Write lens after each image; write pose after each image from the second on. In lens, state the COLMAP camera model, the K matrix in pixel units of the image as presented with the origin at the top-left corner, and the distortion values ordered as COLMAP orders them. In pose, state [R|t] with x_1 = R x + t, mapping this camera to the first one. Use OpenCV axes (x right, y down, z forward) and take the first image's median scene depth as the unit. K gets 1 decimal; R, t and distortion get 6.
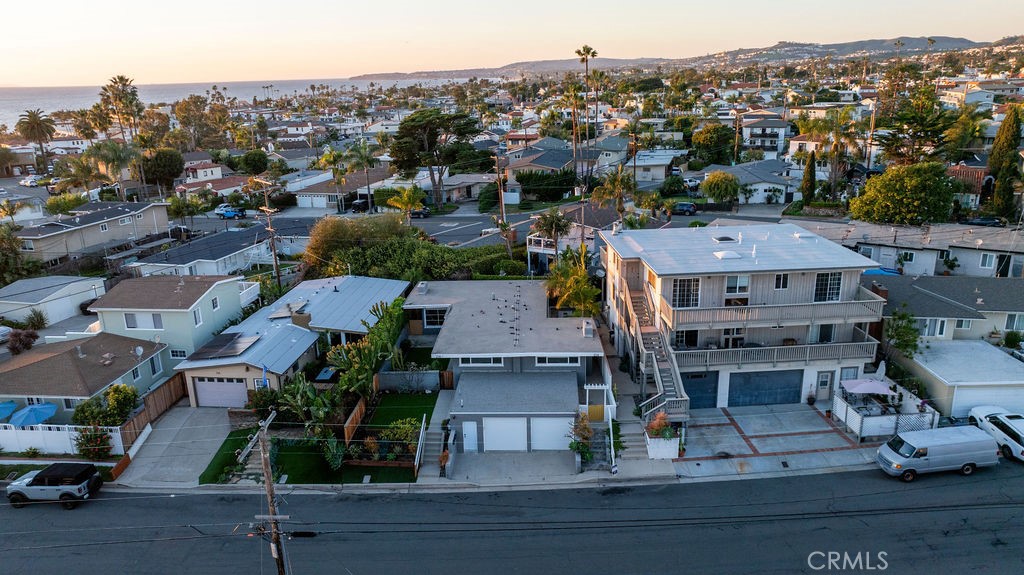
lens RADIAL K [[720.4, 0, 512.0], [0, 720.4, 287.5], [0, 0, 1]] dist [-0.022132, 0.008751]
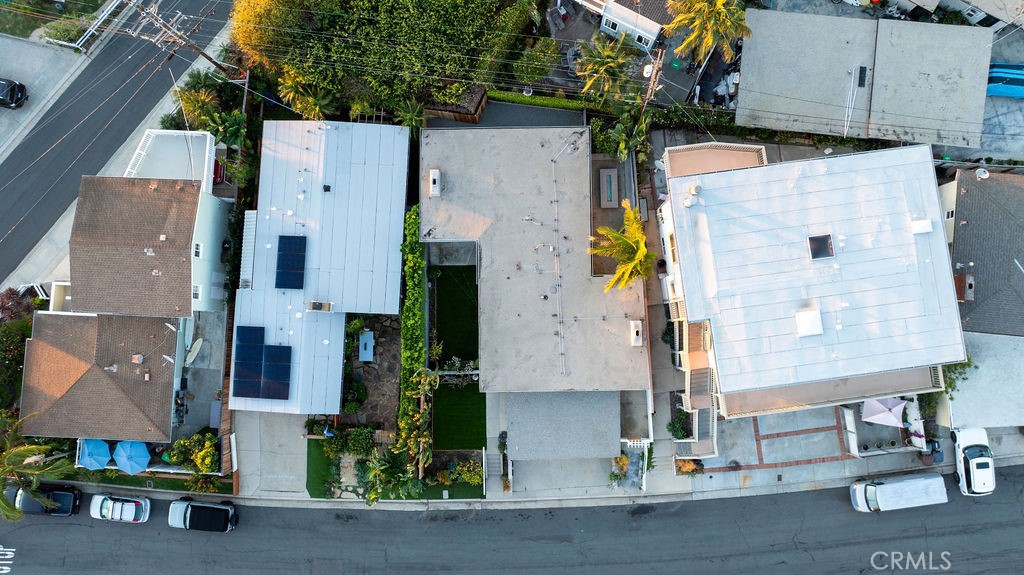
lens RADIAL K [[720.4, 0, 512.0], [0, 720.4, 287.5], [0, 0, 1]] dist [-0.022132, 0.008751]
pose [[0.998299, -0.057083, 0.011867, -0.069551], [0.009246, 0.355967, 0.934453, -0.894530], [-0.057565, -0.932753, 0.355889, 0.764108]]
